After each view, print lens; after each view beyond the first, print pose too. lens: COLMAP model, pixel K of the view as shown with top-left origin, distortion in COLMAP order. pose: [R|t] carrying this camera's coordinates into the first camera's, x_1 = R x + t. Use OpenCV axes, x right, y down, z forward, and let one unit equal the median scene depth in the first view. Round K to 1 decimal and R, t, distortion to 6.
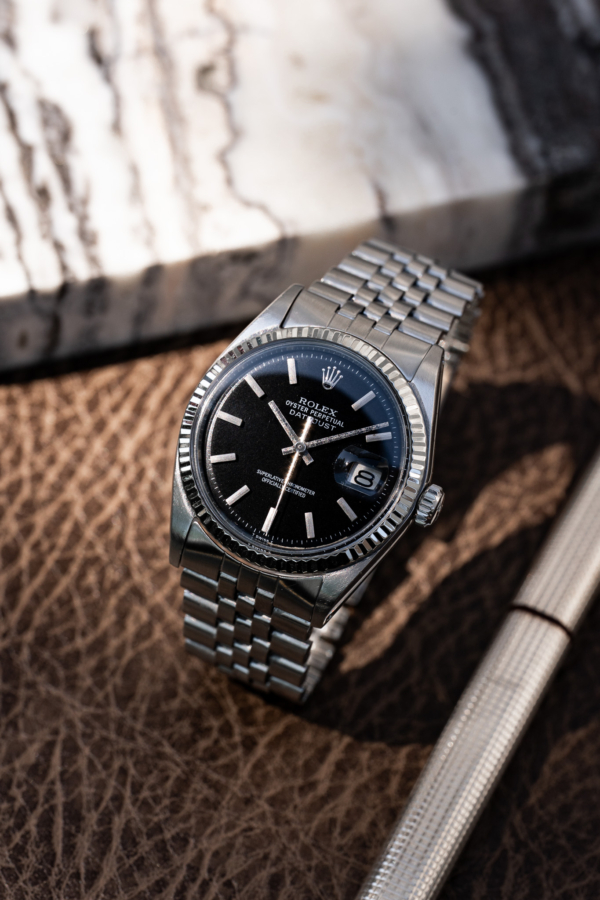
lens RADIAL K [[4055.9, 0, 300.0], [0, 4055.9, 450.0], [0, 0, 1]] dist [1.303651, -3.788045]
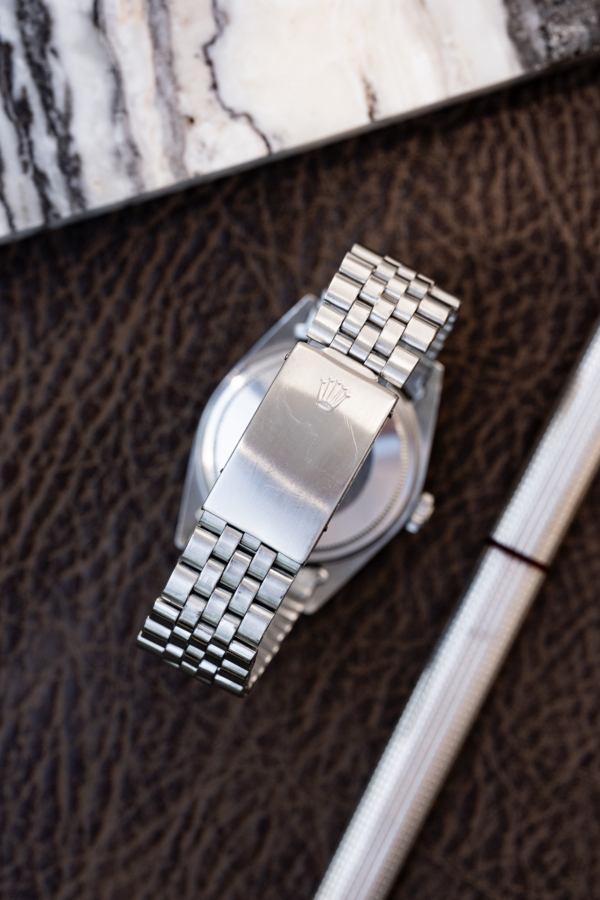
lens RADIAL K [[4055.9, 0, 300.0], [0, 4055.9, 450.0], [0, 0, 1]] dist [1.303651, -3.788045]
pose [[0.997953, 0.012532, -0.062710, 0.068198], [0.026803, 0.808355, 0.588085, -0.594071], [0.058062, -0.588562, 0.806364, 0.173693]]
